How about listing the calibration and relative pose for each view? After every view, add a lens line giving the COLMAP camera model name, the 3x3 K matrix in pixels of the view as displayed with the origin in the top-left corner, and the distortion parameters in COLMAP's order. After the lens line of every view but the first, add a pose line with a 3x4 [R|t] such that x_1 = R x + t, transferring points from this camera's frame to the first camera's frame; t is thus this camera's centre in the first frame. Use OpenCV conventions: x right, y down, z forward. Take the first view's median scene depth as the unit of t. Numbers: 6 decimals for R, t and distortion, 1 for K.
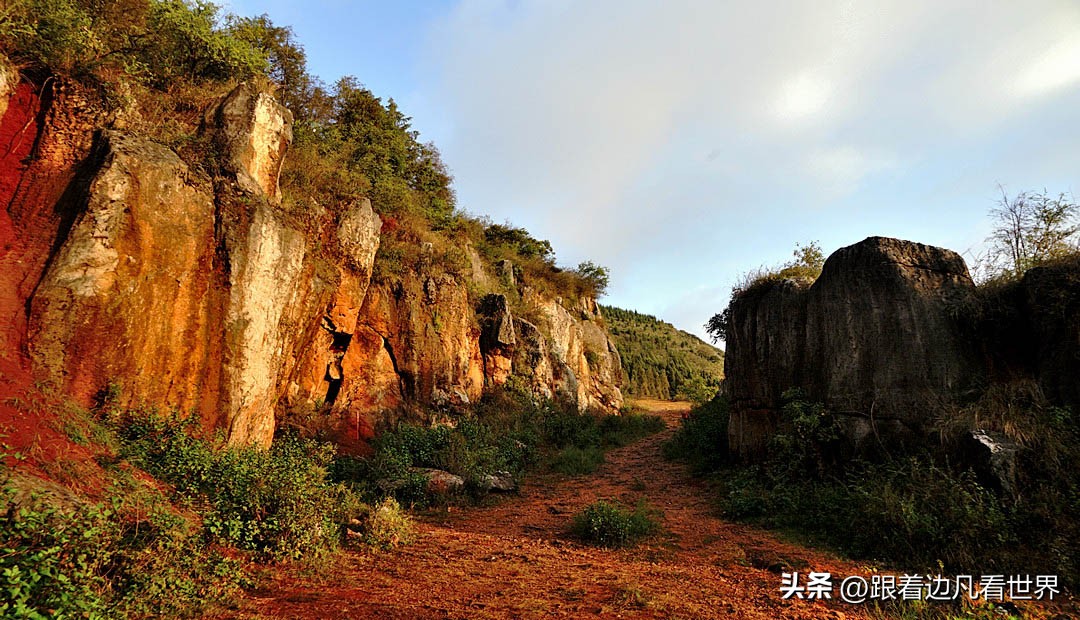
lens RADIAL K [[776.8, 0, 521.3], [0, 776.8, 305.7], [0, 0, 1]] dist [-0.001986, 0.003993]
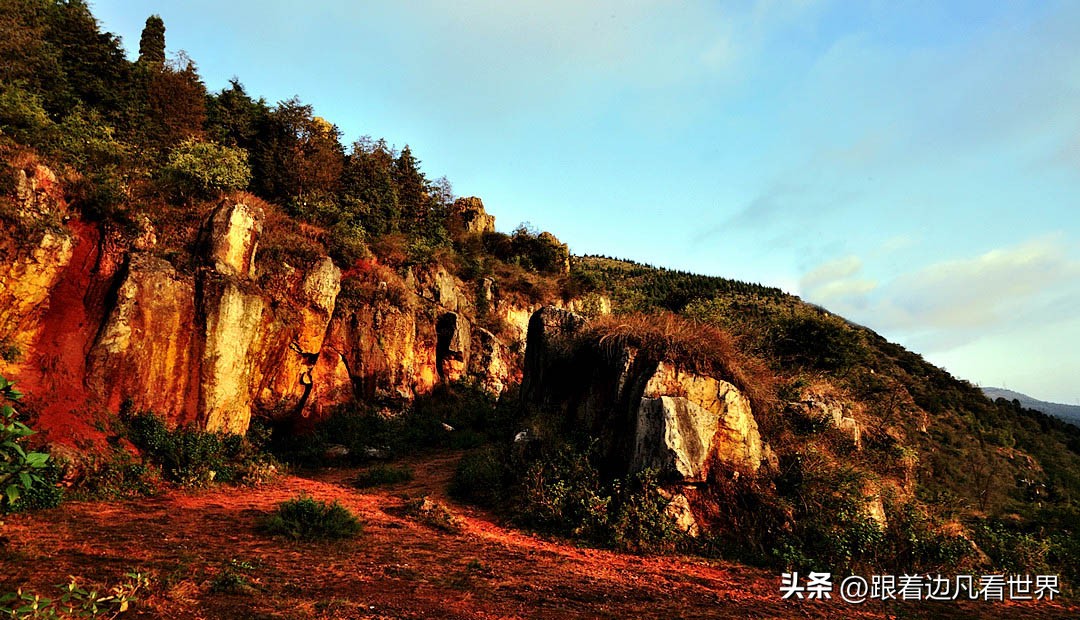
lens RADIAL K [[838.4, 0, 530.8], [0, 838.4, 334.9], [0, 0, 1]] dist [0.005523, 0.002779]
pose [[0.975812, -0.015744, -0.218042, 0.634377], [0.033285, 0.996474, 0.077012, -0.129517], [0.216060, -0.082407, 0.972896, -0.558463]]
